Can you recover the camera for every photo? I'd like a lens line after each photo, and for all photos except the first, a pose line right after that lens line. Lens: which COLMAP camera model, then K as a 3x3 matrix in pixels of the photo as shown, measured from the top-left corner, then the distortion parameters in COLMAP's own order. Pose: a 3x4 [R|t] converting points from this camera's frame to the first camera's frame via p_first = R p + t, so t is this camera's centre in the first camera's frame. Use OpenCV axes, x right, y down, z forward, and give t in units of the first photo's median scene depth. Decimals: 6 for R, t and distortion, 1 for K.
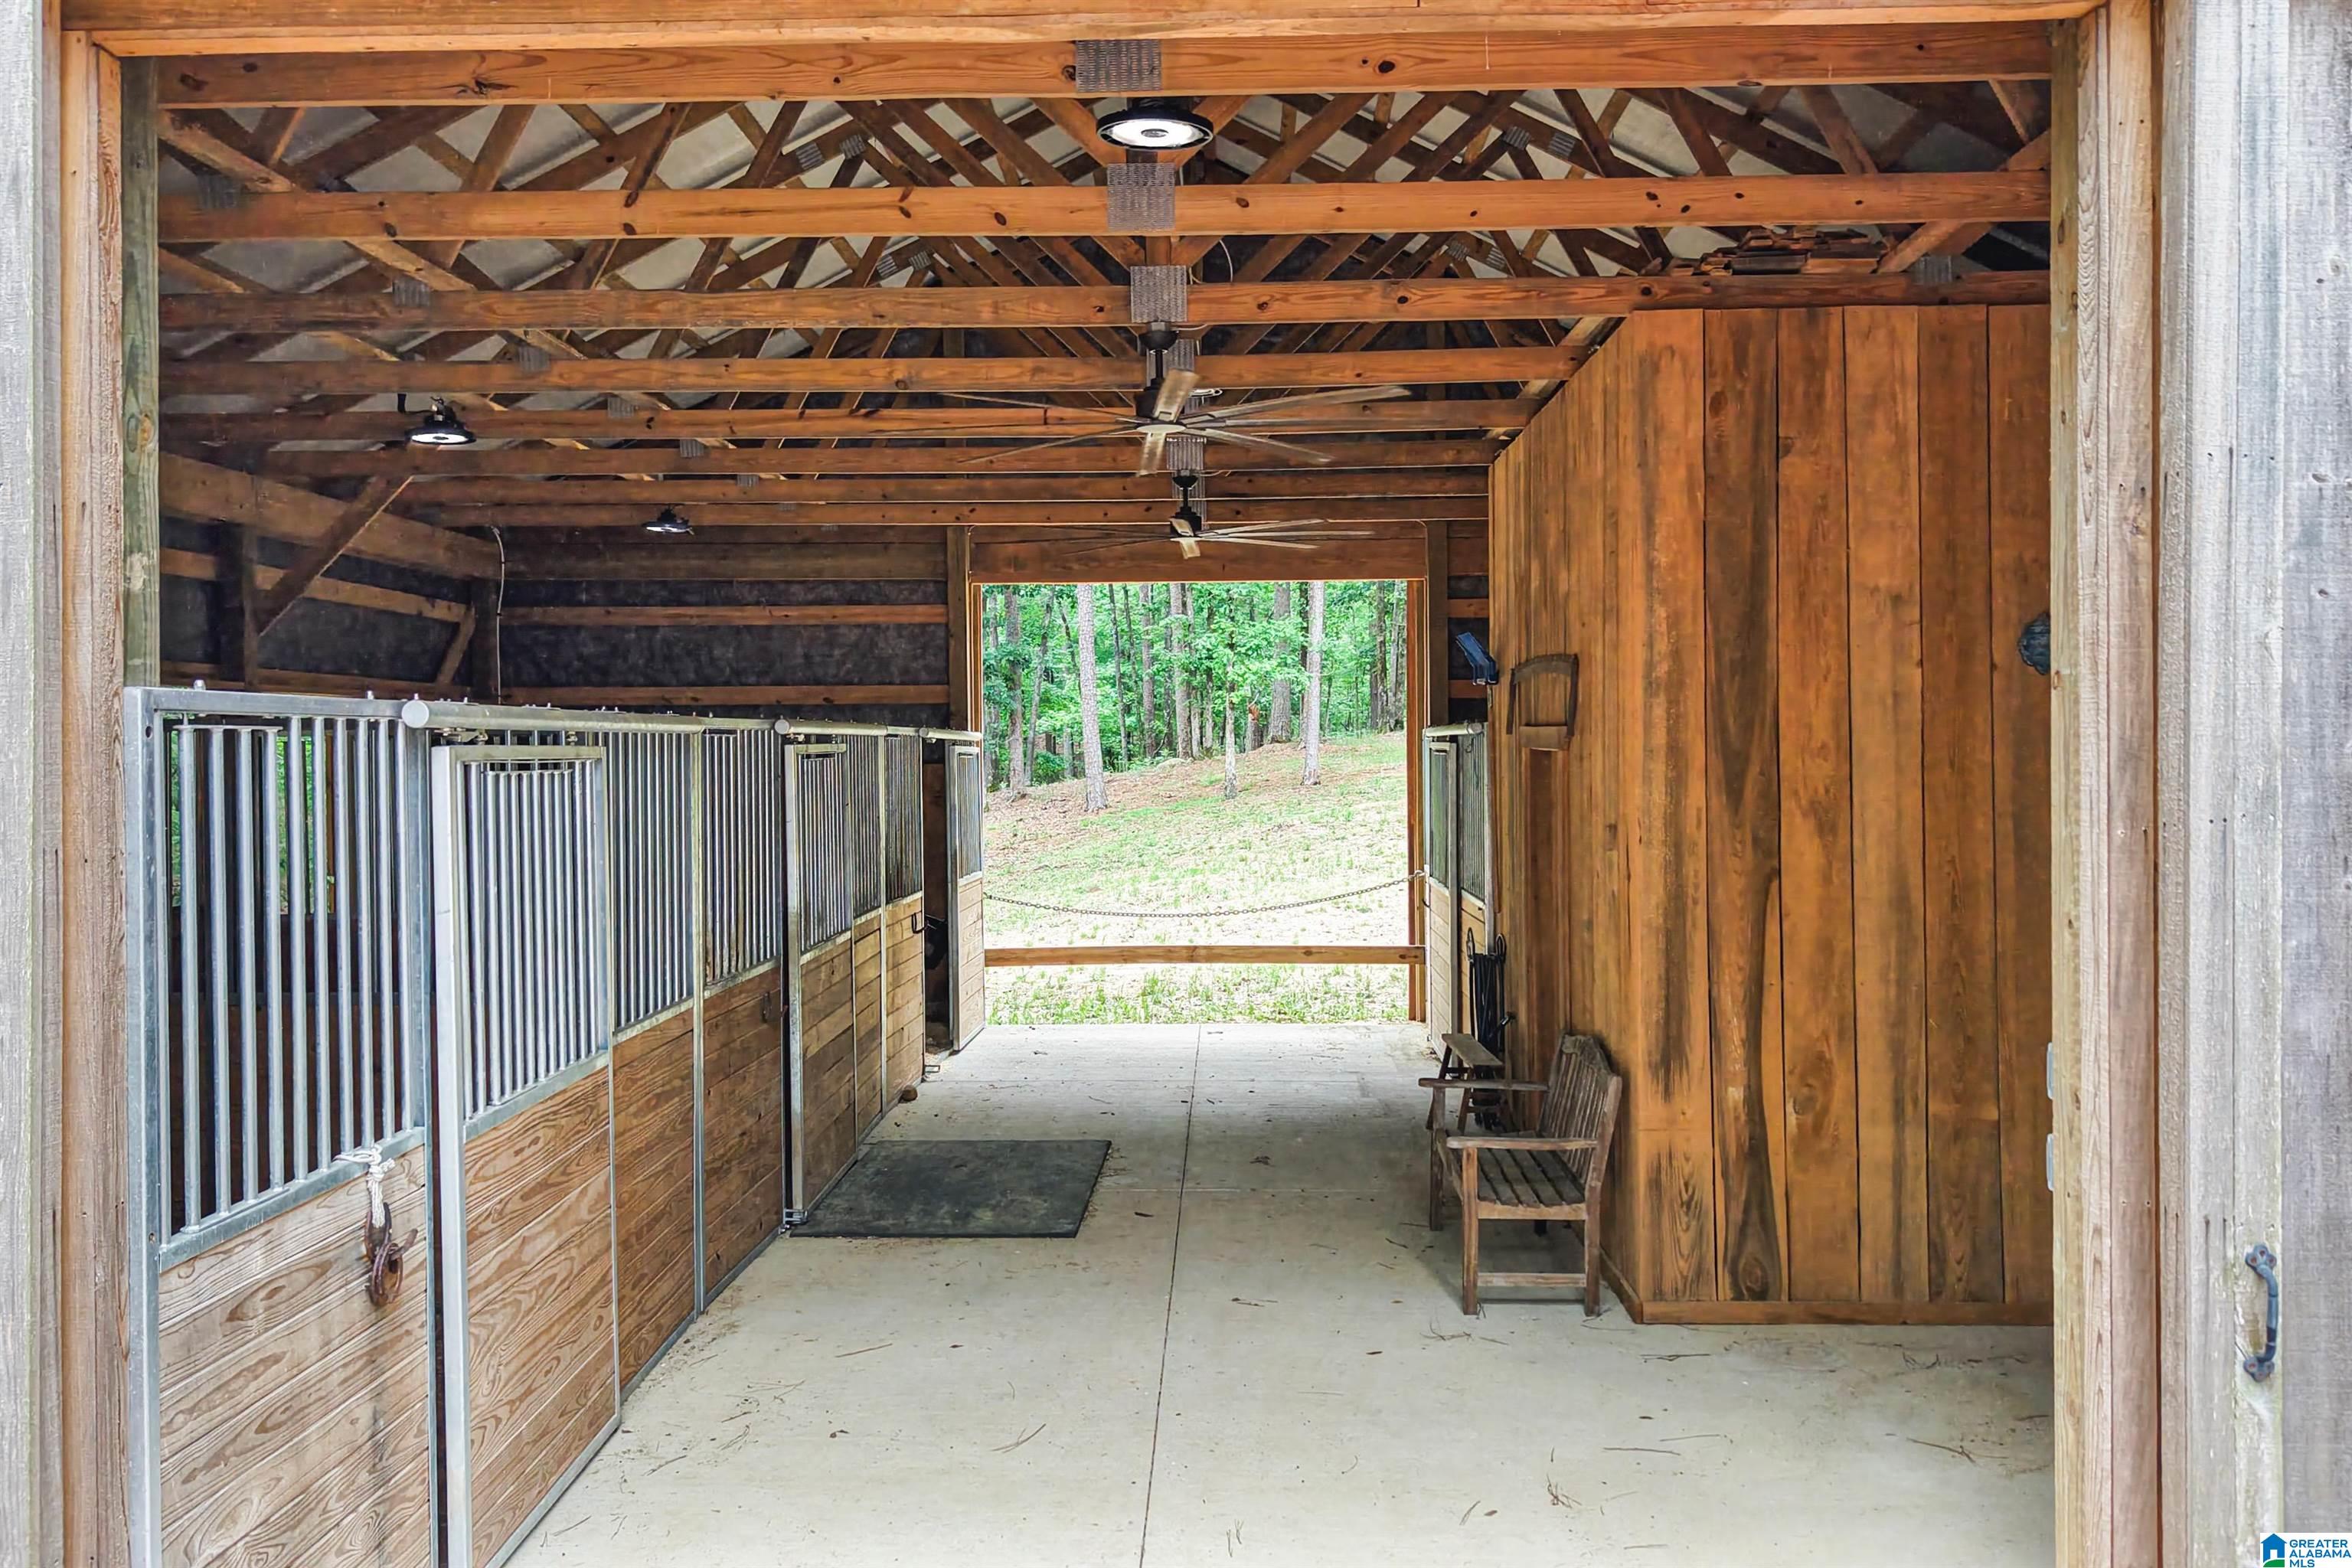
lens RADIAL K [[1804.4, 0, 1175.1], [0, 1804.4, 772.5], [0, 0, 1]] dist [0.003099, -0.004983]
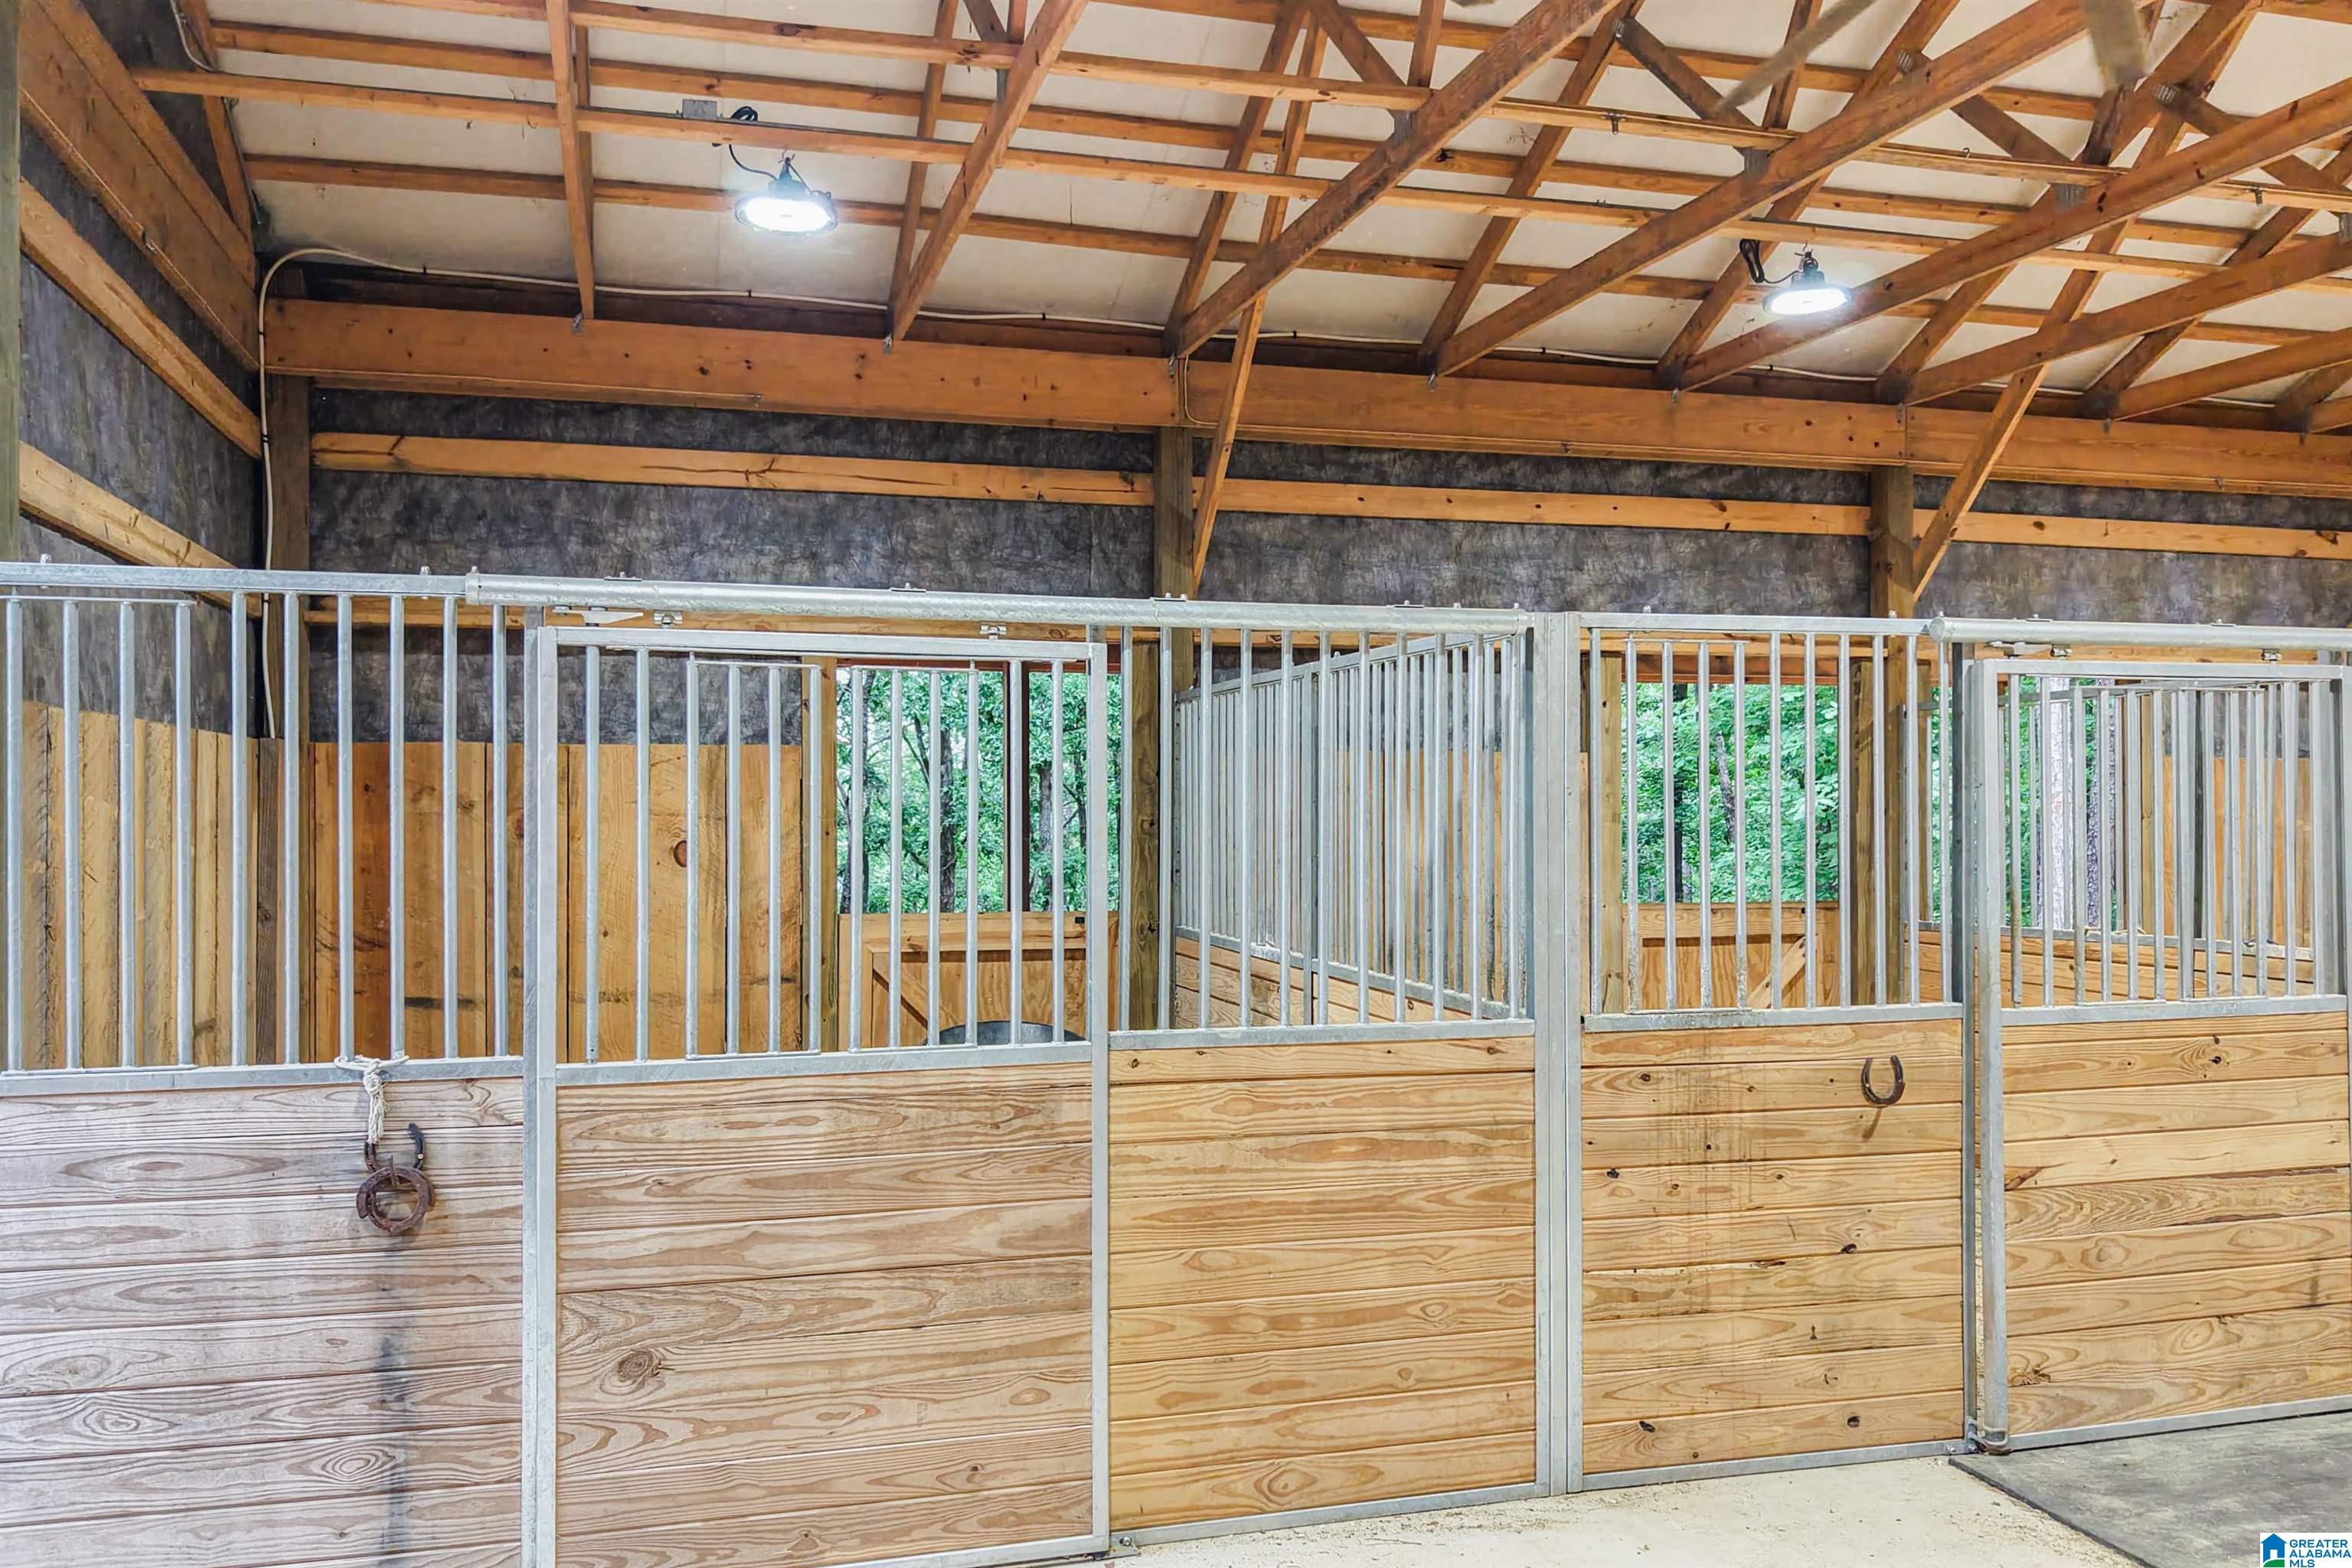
lens RADIAL K [[1804.4, 0, 1173.5], [0, 1804.4, 794.9], [0, 0, 1]] dist [0.003099, -0.004983]
pose [[0.314077, 0.010188, -0.949343, 0.328578], [-0.015058, 0.999870, 0.005749, 0.036071], [0.949278, 0.012489, 0.314190, 0.641015]]
